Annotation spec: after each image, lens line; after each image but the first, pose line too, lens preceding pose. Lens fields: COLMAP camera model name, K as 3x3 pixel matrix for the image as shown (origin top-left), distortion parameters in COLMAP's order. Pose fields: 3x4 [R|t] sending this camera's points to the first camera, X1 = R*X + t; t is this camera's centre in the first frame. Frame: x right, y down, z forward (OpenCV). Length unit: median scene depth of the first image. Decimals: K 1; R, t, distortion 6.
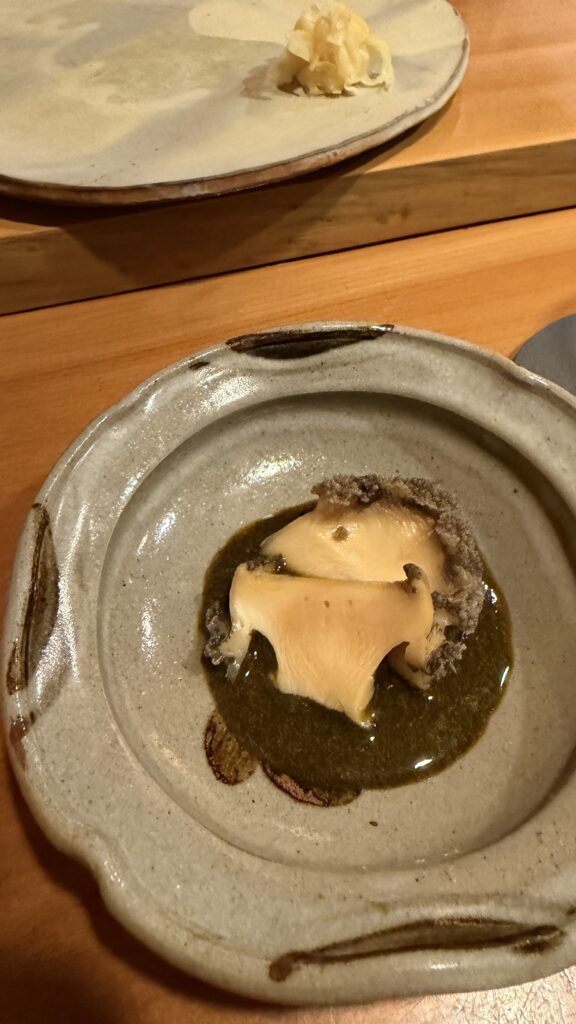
lens RADIAL K [[745.4, 0, 287.7], [0, 745.4, 397.1], [0, 0, 1]] dist [-0.003196, 0.010185]
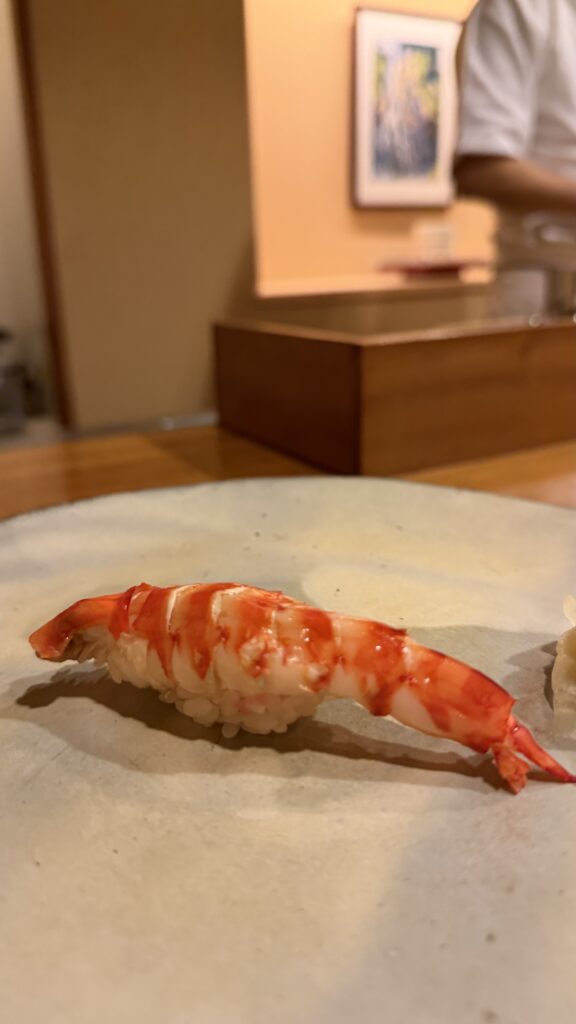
lens RADIAL K [[776.2, 0, 289.2], [0, 776.2, 476.4], [0, 0, 1]] dist [0.059994, -0.225687]
pose [[0.974381, -0.072830, 0.212786, -0.340663], [0.174376, 0.842165, -0.510245, -0.337514], [-0.142040, 0.534278, 0.833290, 0.521949]]
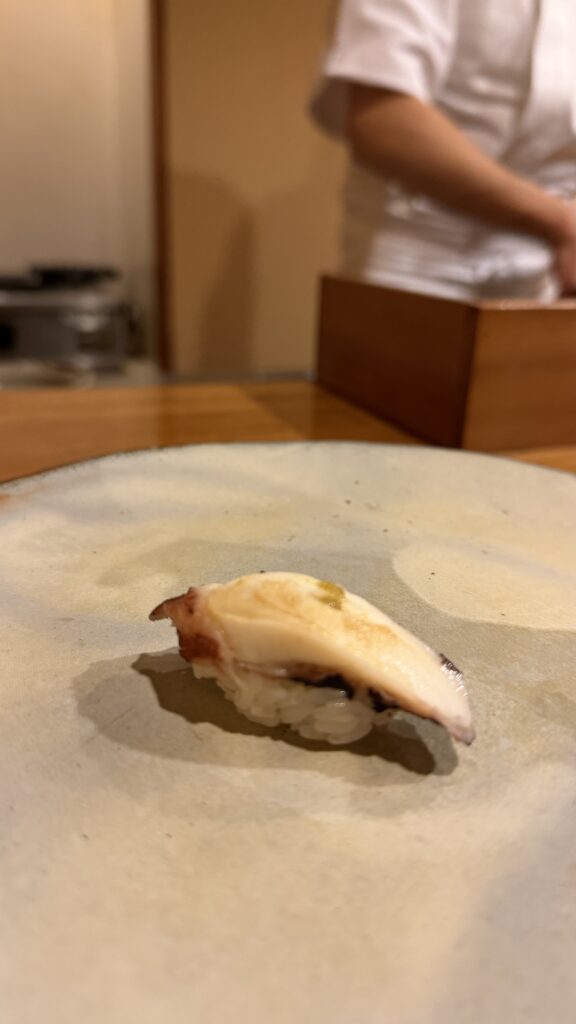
lens RADIAL K [[763.3, 0, 280.3], [0, 763.3, 508.3], [0, 0, 1]] dist [0.174614, -0.571274]
pose [[0.995781, 0.015179, 0.090502, -0.339859], [0.026428, 0.897006, -0.441228, -0.376368], [-0.087879, 0.441759, 0.892820, 0.581008]]
